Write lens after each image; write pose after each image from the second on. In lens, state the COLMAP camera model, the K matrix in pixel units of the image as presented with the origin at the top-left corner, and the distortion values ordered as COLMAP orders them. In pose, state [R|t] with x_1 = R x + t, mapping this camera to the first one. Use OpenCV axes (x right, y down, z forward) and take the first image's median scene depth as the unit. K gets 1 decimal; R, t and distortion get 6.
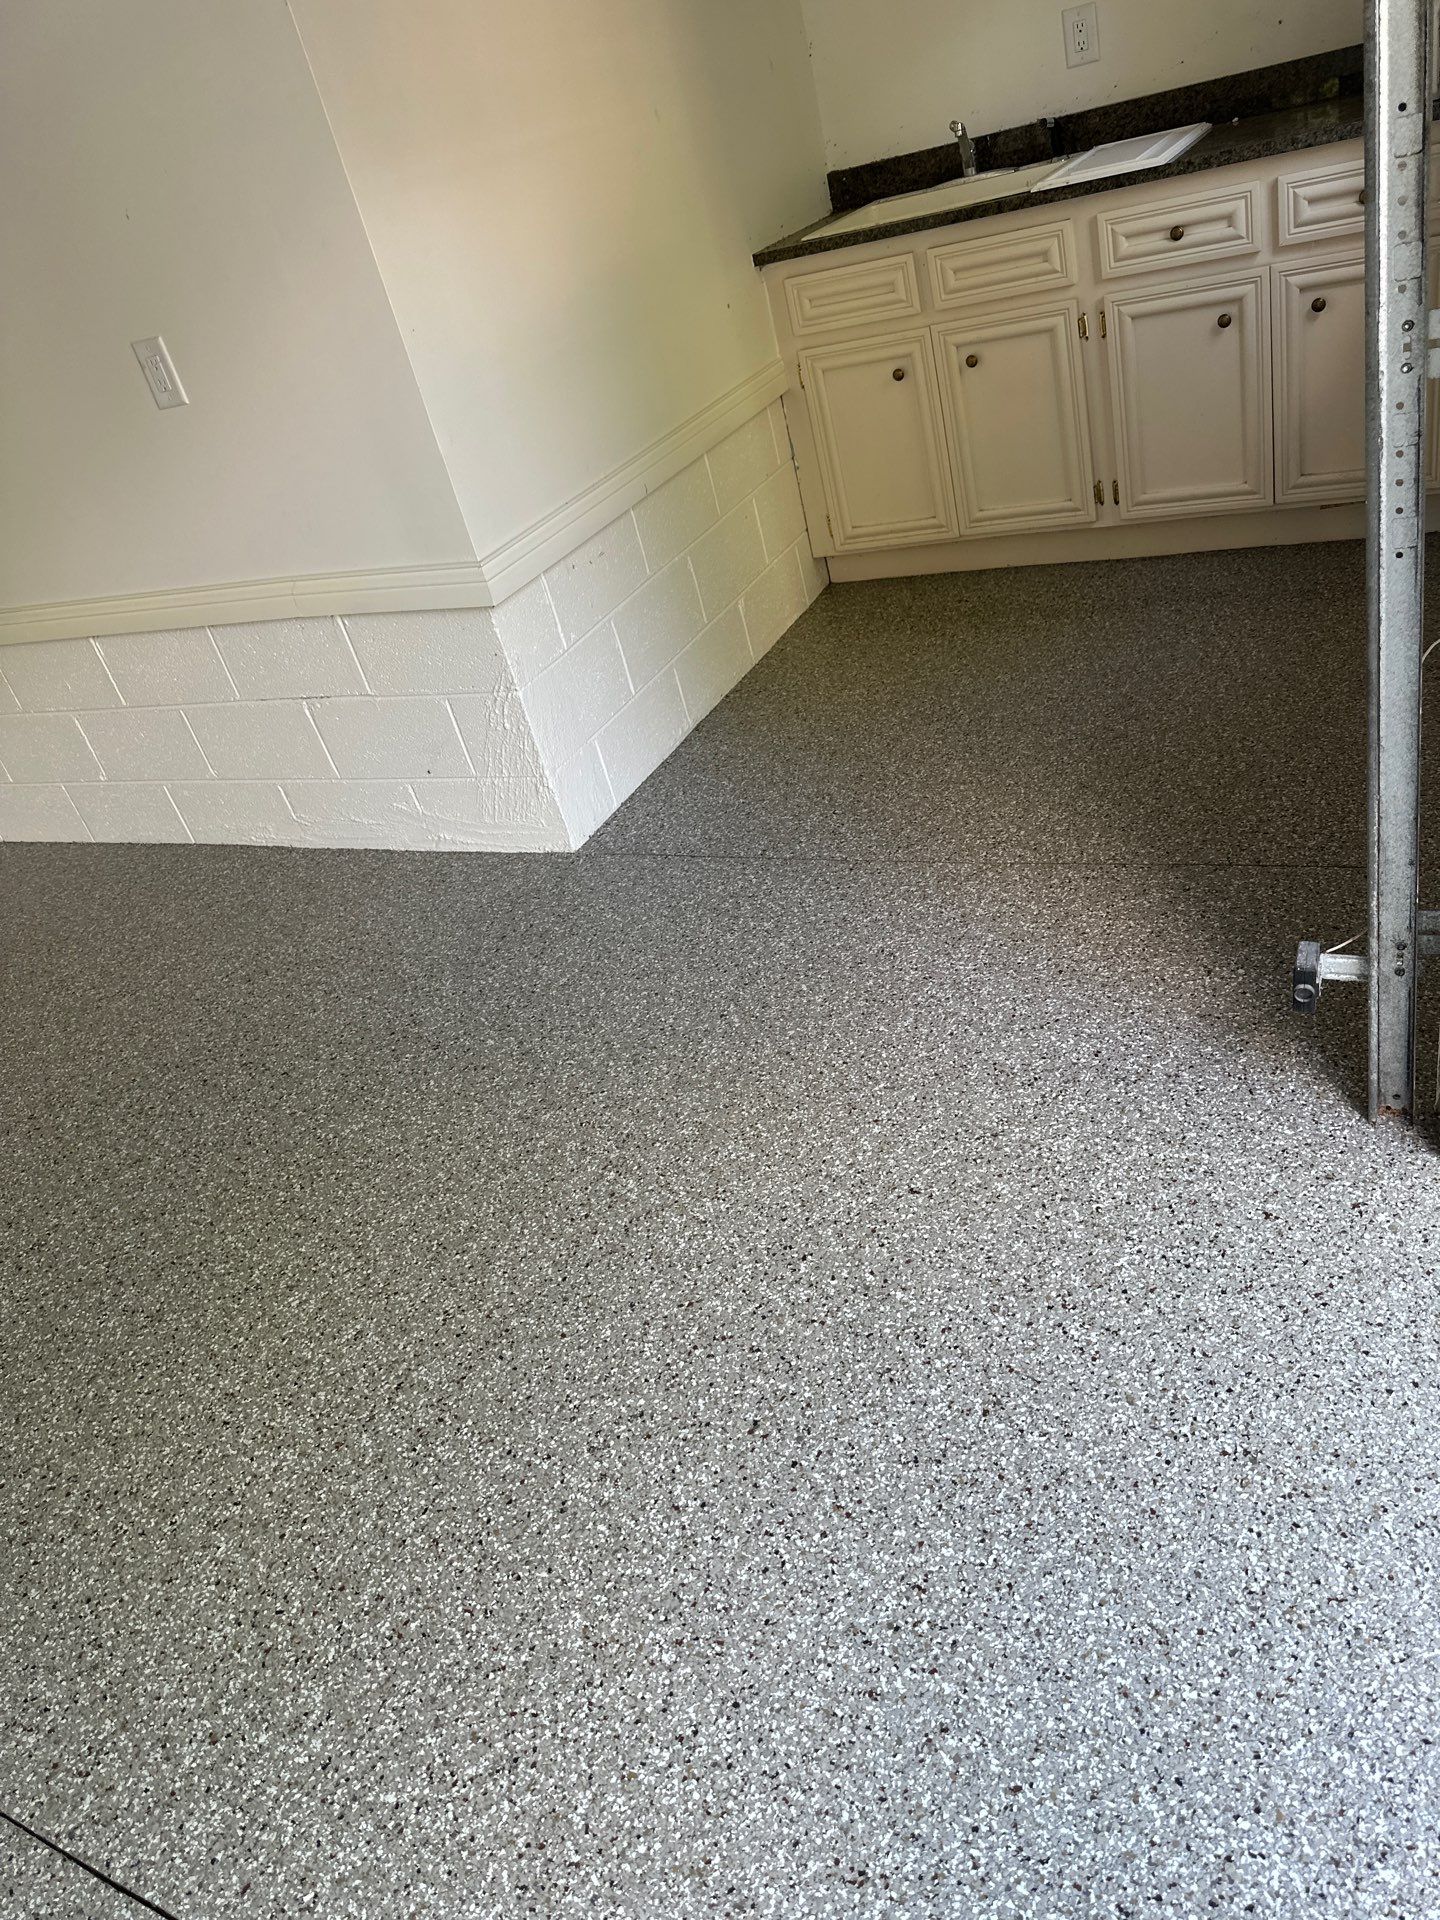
lens RADIAL K [[1389.9, 0, 720.0], [0, 1389.9, 960.0], [0, 0, 1]] dist [0.047978, -0.030546]
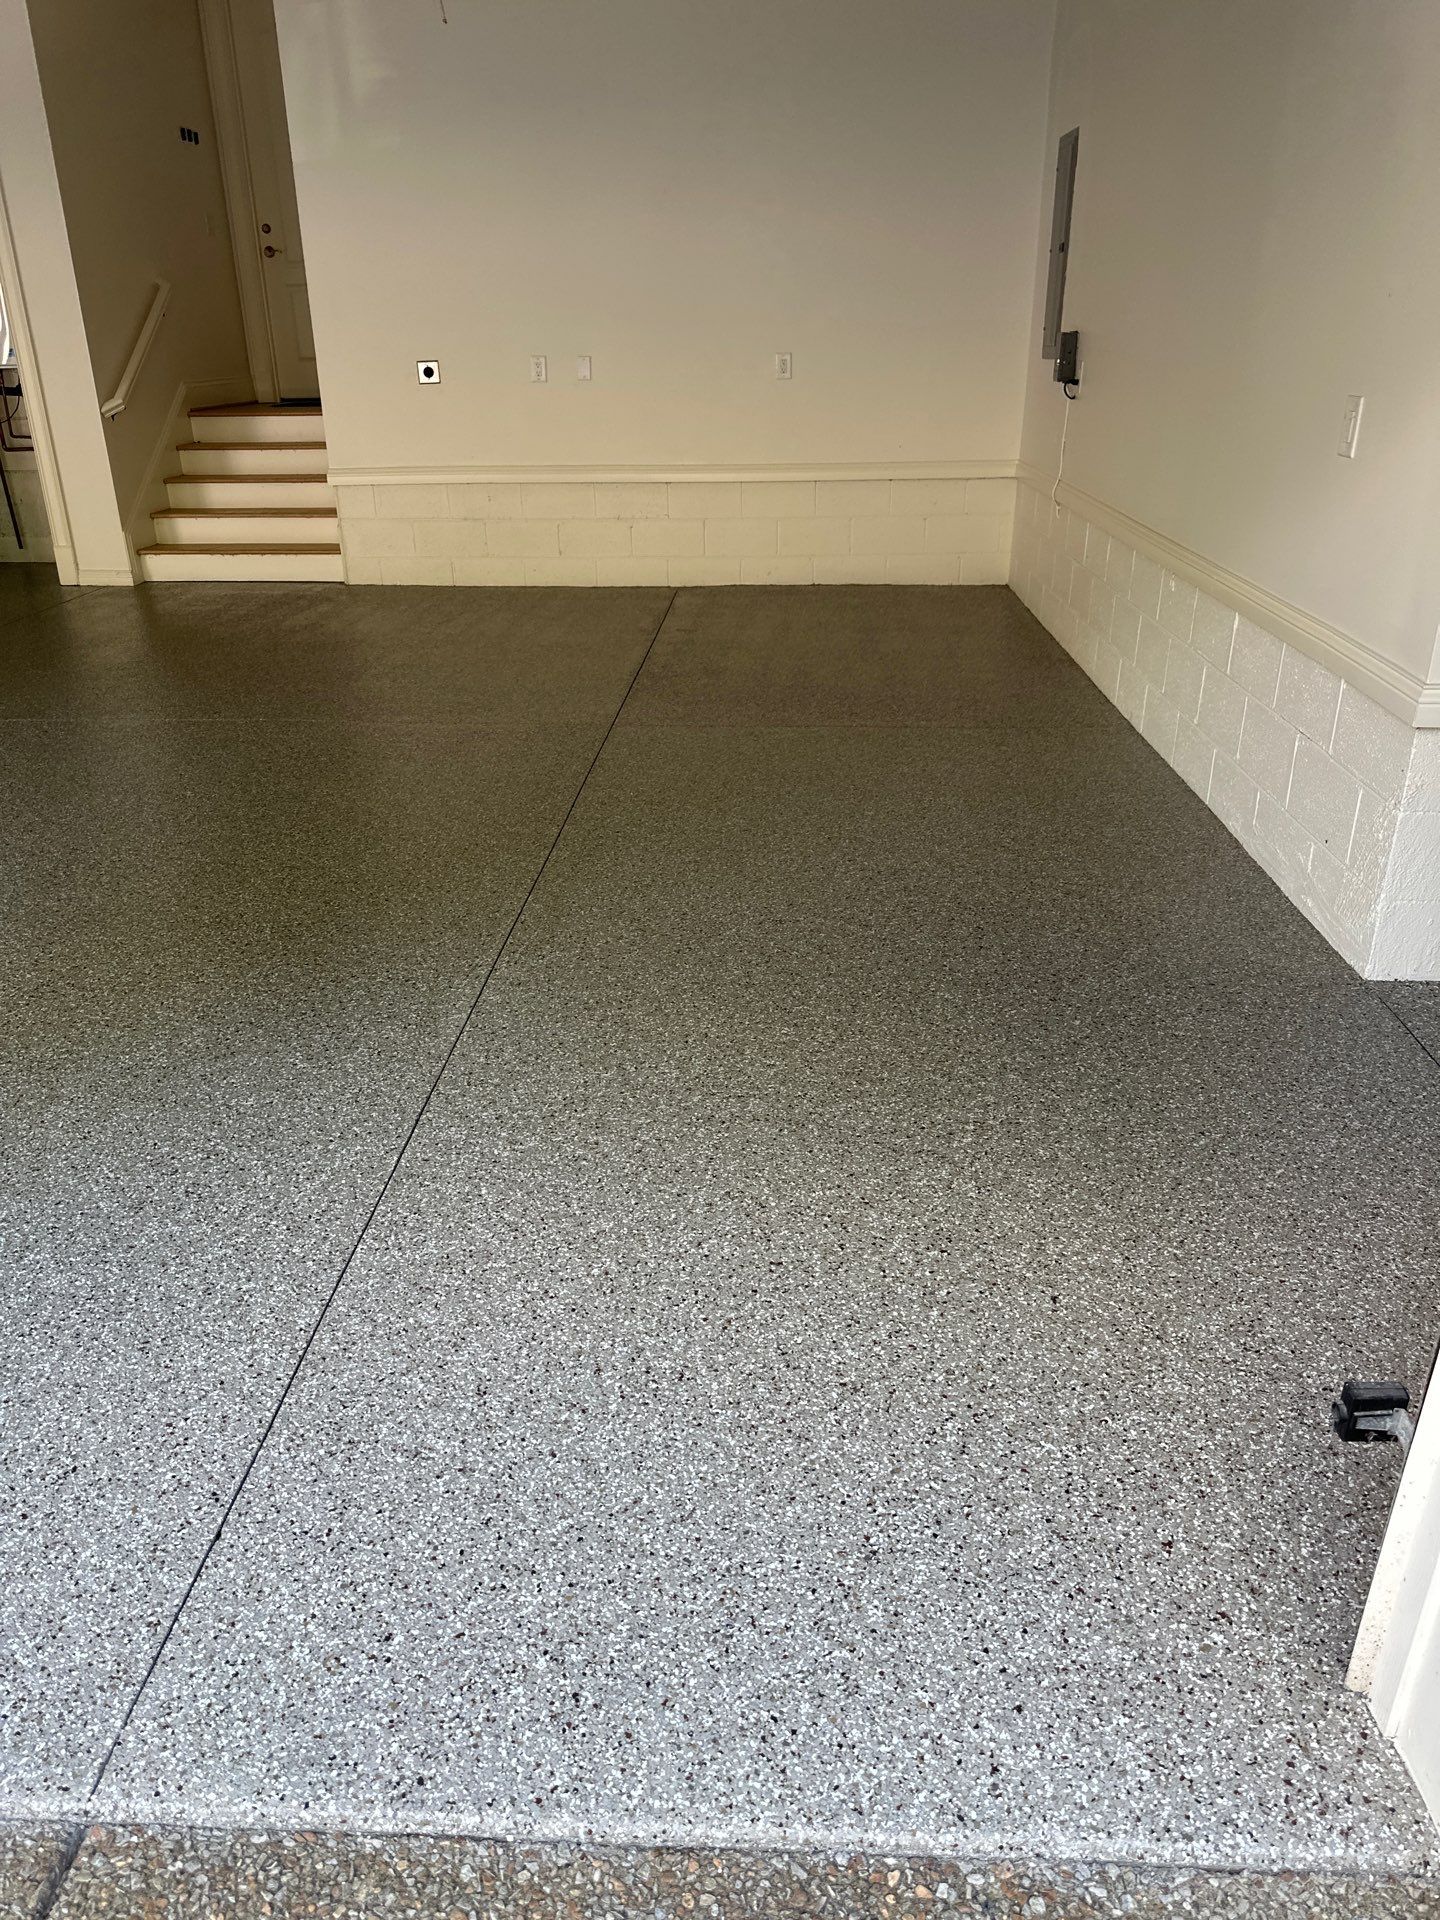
lens RADIAL K [[1363.3, 0, 726.7], [0, 1363.3, 976.2], [0, 0, 1]] dist [0.170185, -0.236338]
pose [[0.383992, 0.591420, -0.709065, 0.843375], [-0.561741, 0.759105, 0.328948, -0.301031], [0.732801, 0.271997, 0.623715, 0.086668]]
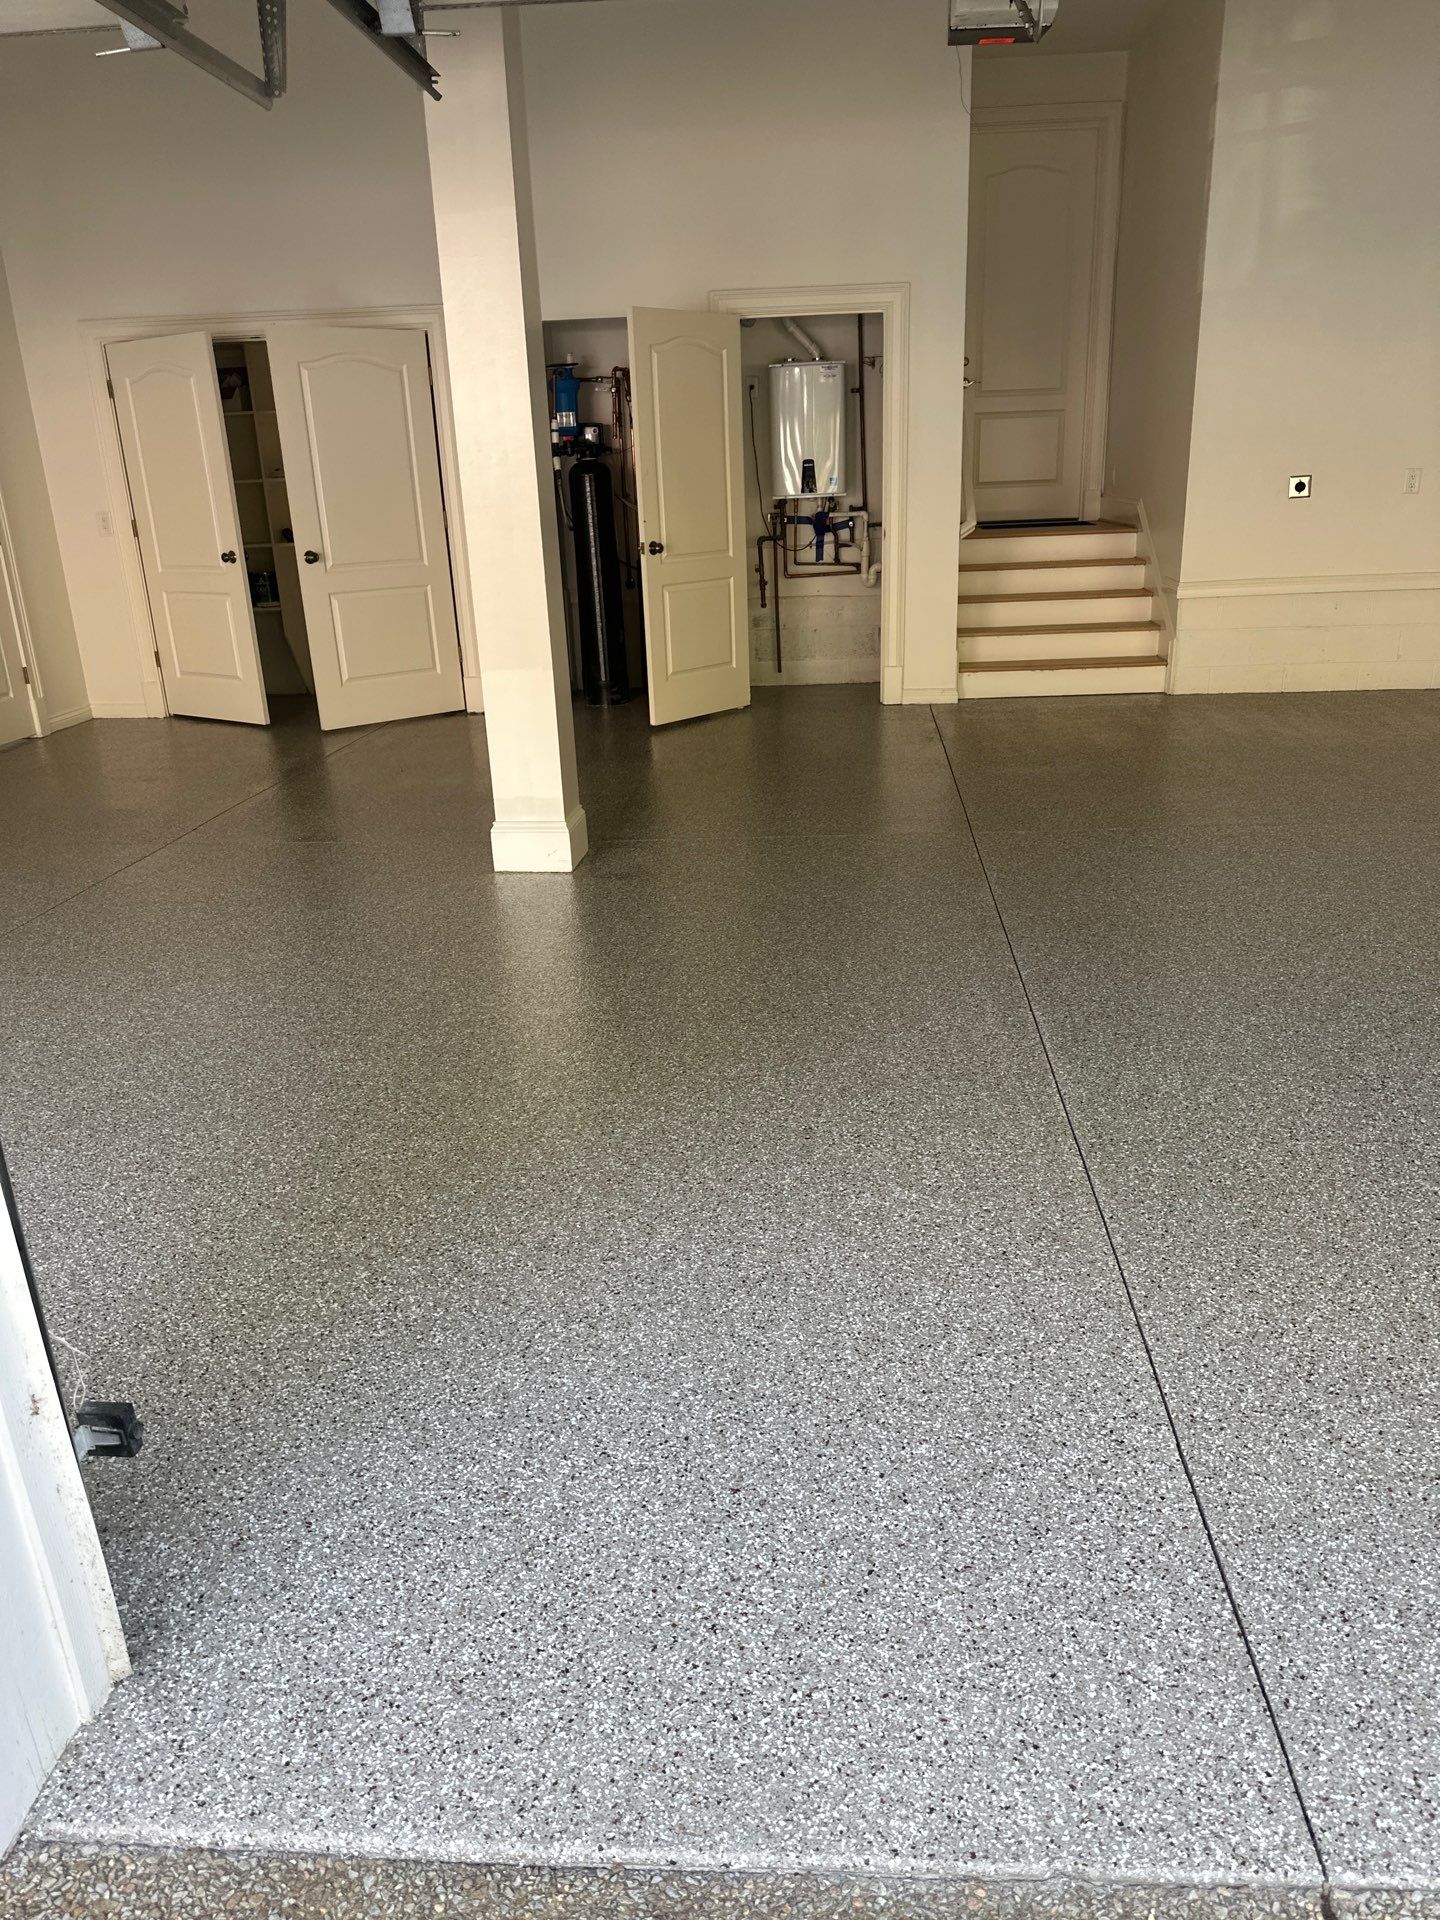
lens RADIAL K [[1363.3, 0, 726.7], [0, 1363.3, 976.2], [0, 0, 1]] dist [0.170185, -0.236338]
pose [[0.388912, 0.524561, -0.757353, -0.277329], [-0.554322, 0.789851, 0.262417, 1.294453], [0.735850, 0.317760, 0.597957, -1.872469]]
